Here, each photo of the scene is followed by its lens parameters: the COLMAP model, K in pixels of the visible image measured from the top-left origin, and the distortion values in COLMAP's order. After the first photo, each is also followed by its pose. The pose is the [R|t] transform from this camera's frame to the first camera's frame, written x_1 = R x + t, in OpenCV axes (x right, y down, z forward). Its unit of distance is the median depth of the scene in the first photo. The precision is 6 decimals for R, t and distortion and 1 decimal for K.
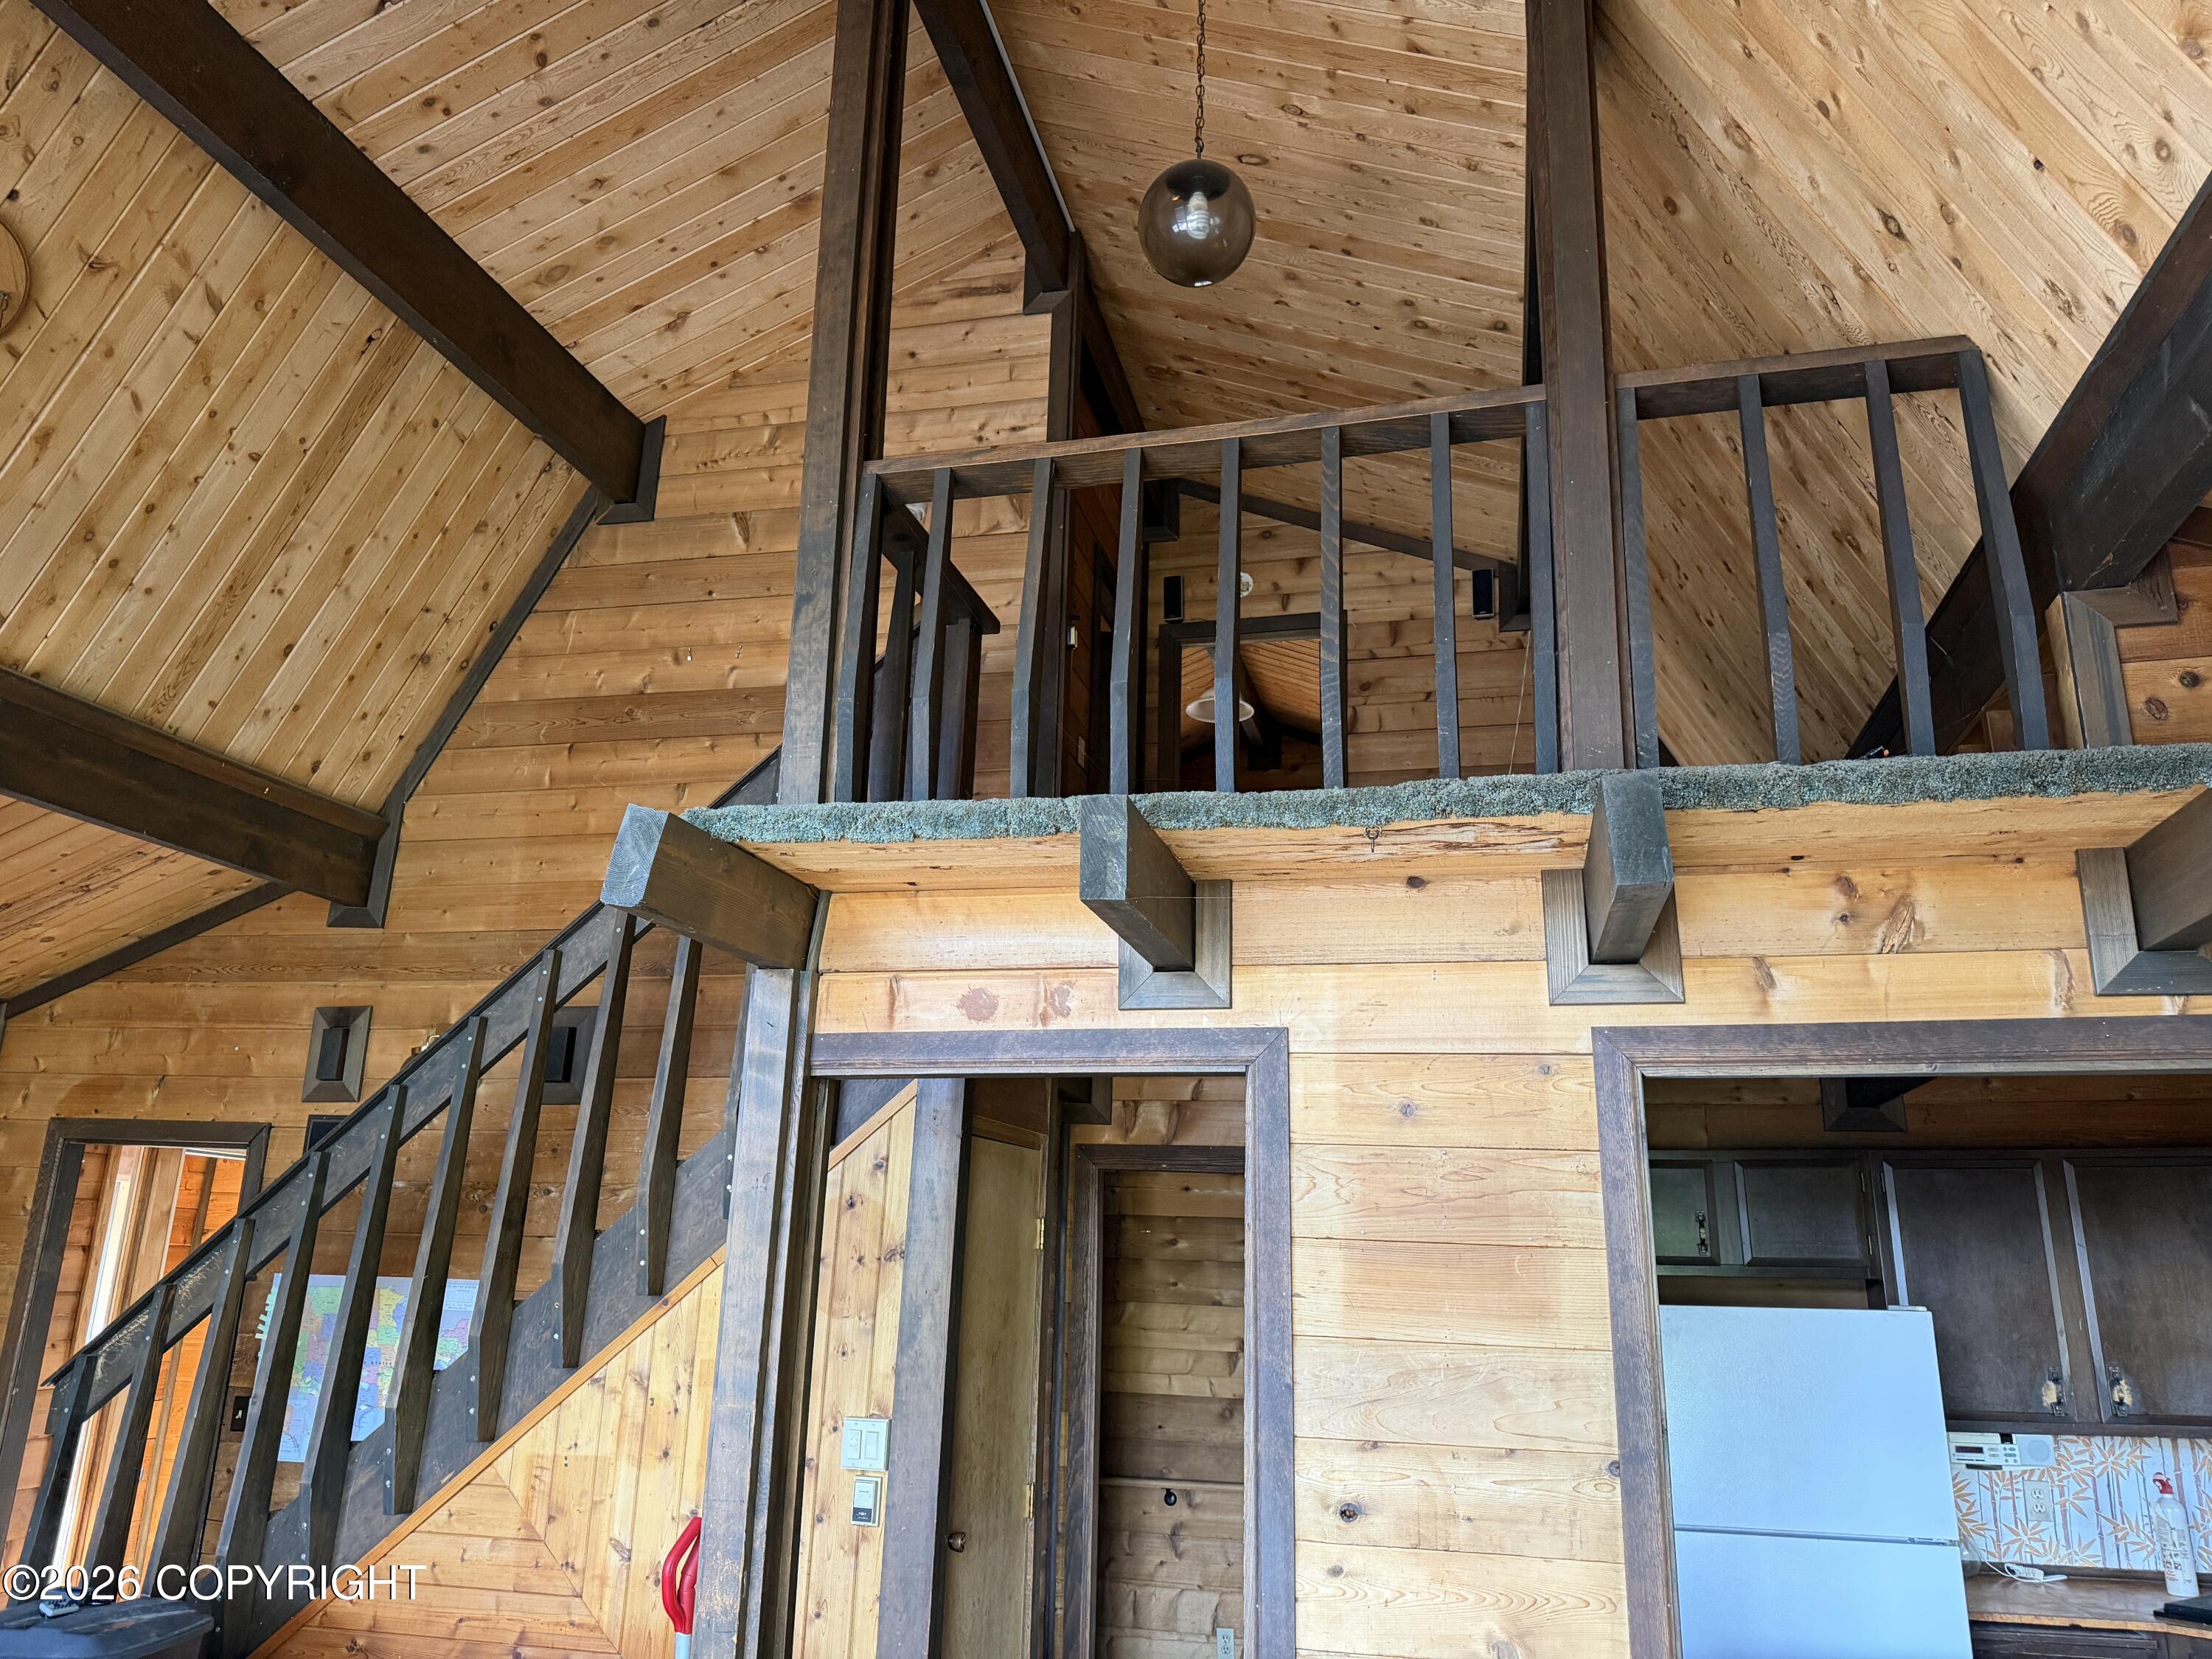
lens RADIAL K [[1576.0, 0, 1106.0], [0, 1576.0, 829.5], [0, 0, 1]] dist [0.021552, -0.017039]
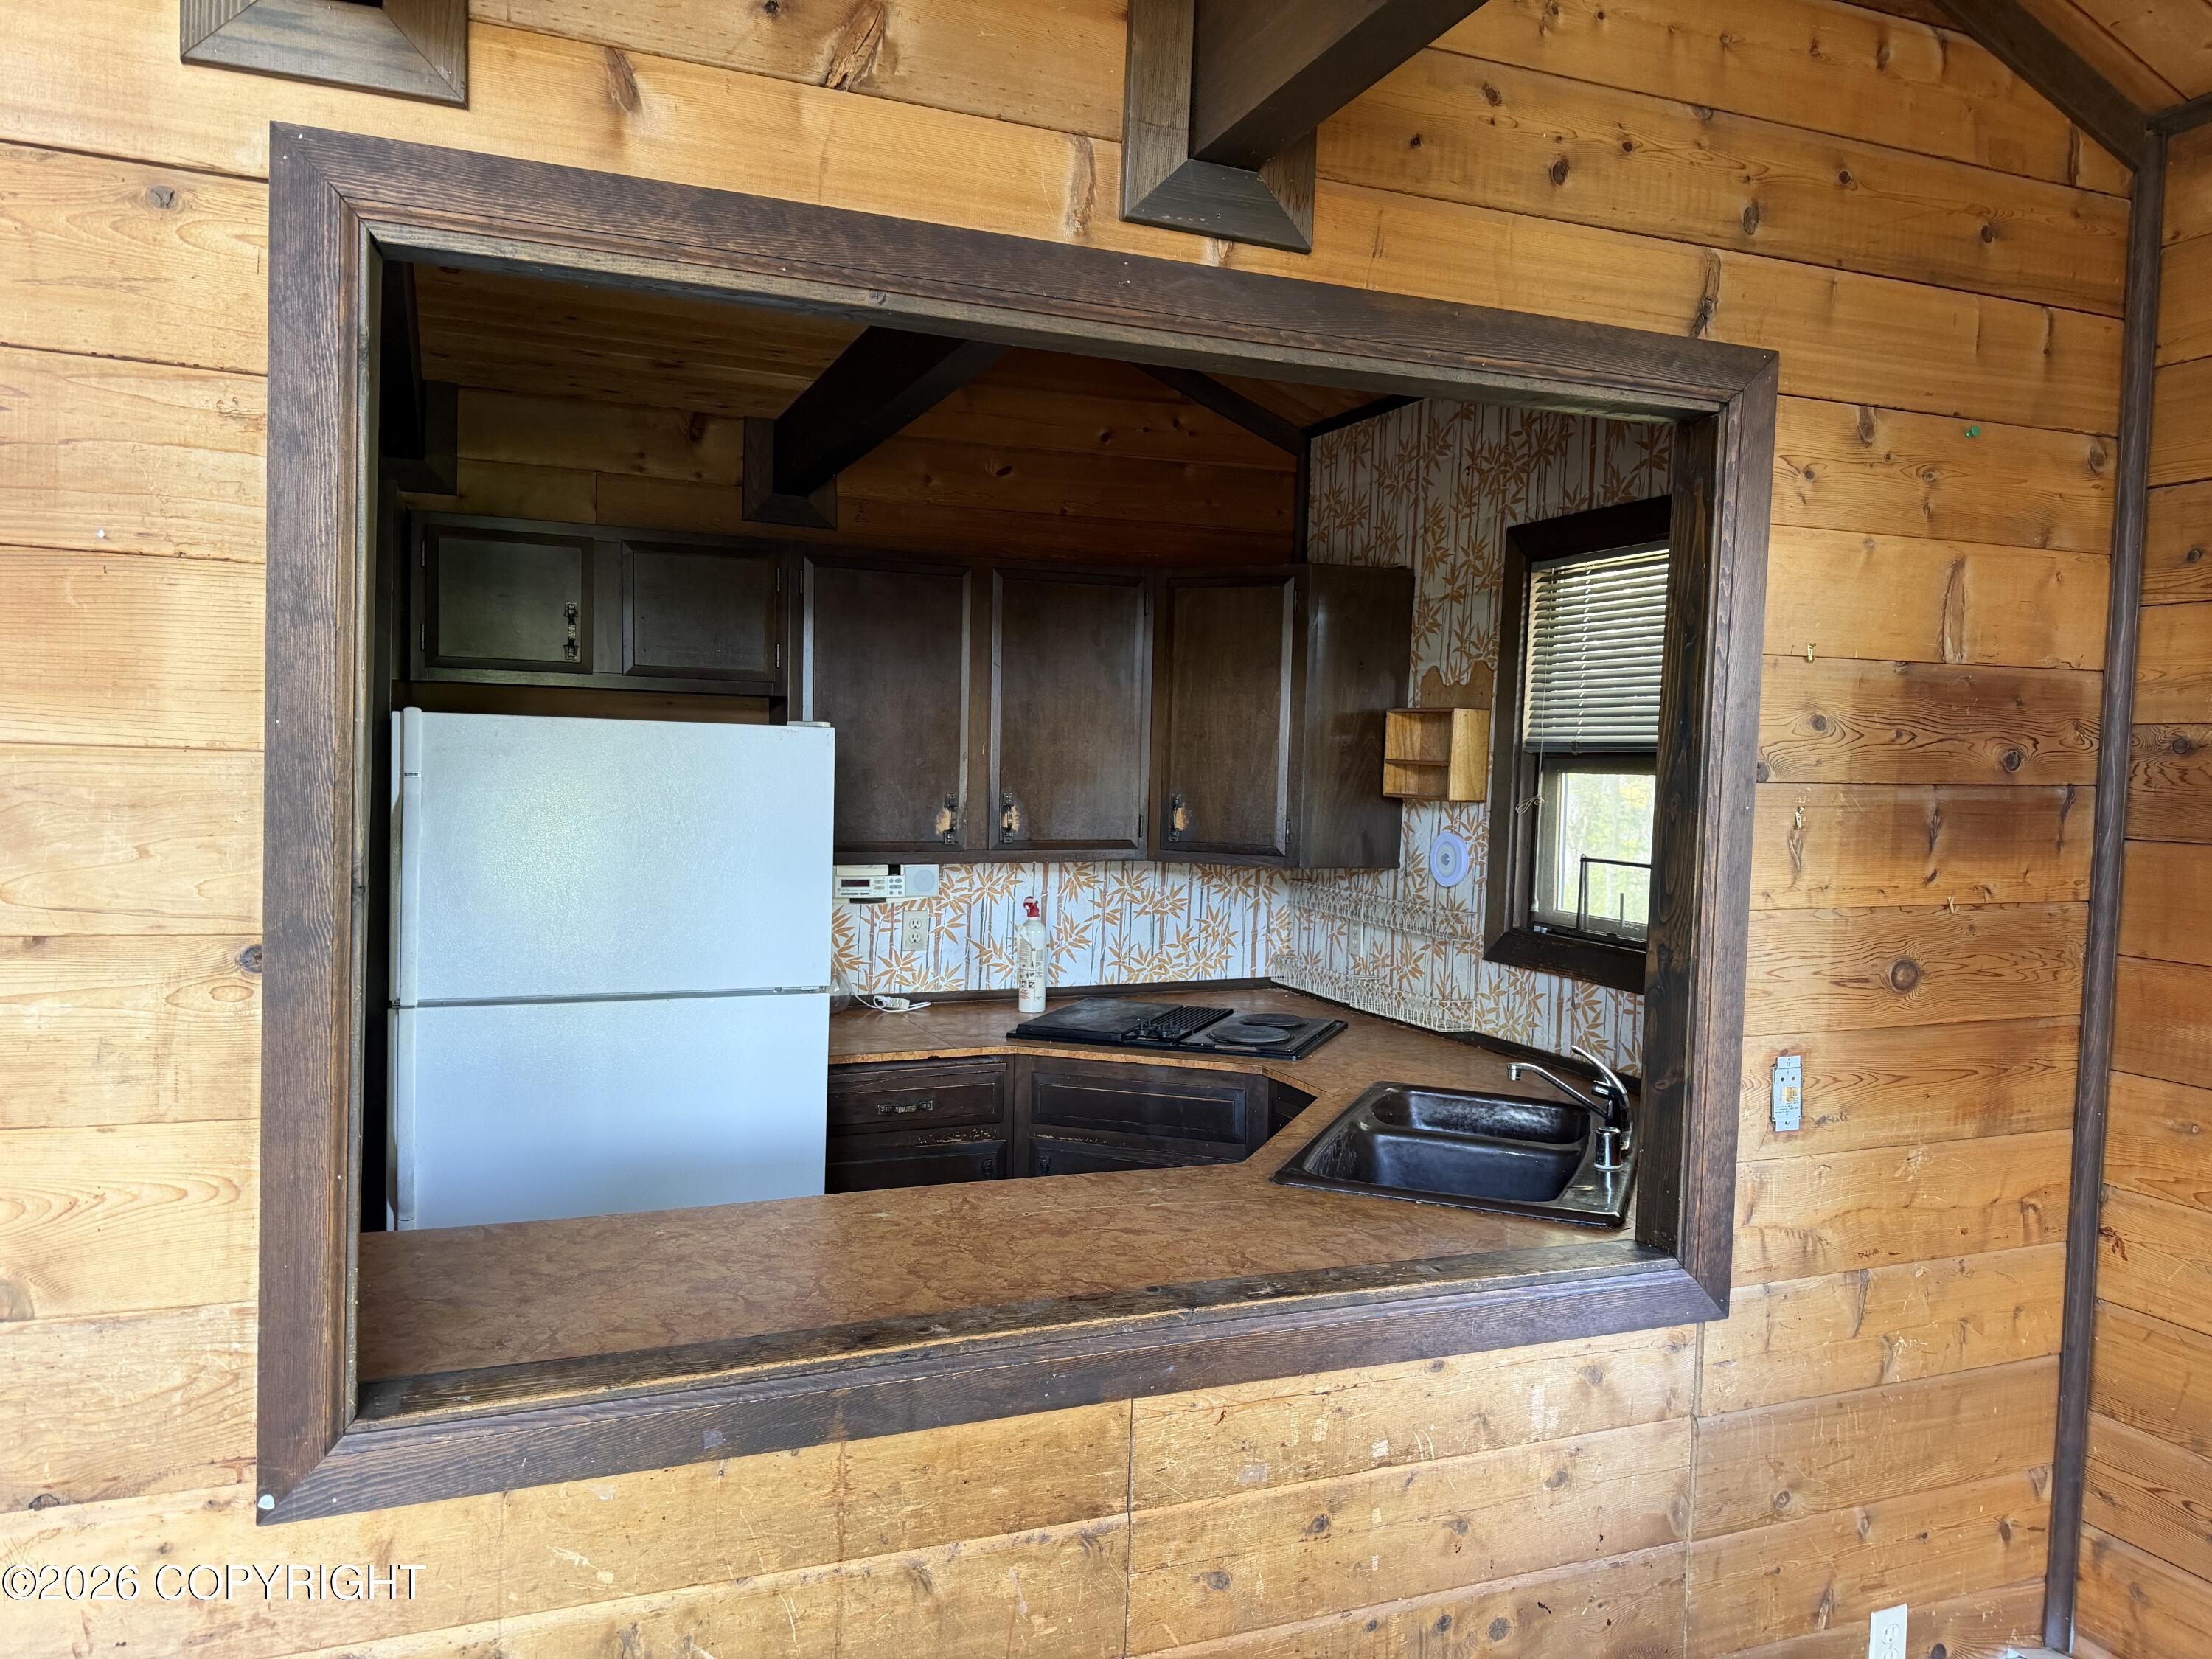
lens RADIAL K [[1568.3, 0, 1115.4], [0, 1568.3, 849.0], [0, 0, 1]] dist [0.127310, -0.240194]
pose [[0.805409, -0.030346, 0.591942, 0.162585], [-0.173923, 0.942626, 0.284967, 0.111644], [-0.566628, -0.332467, 0.753922, 0.299729]]
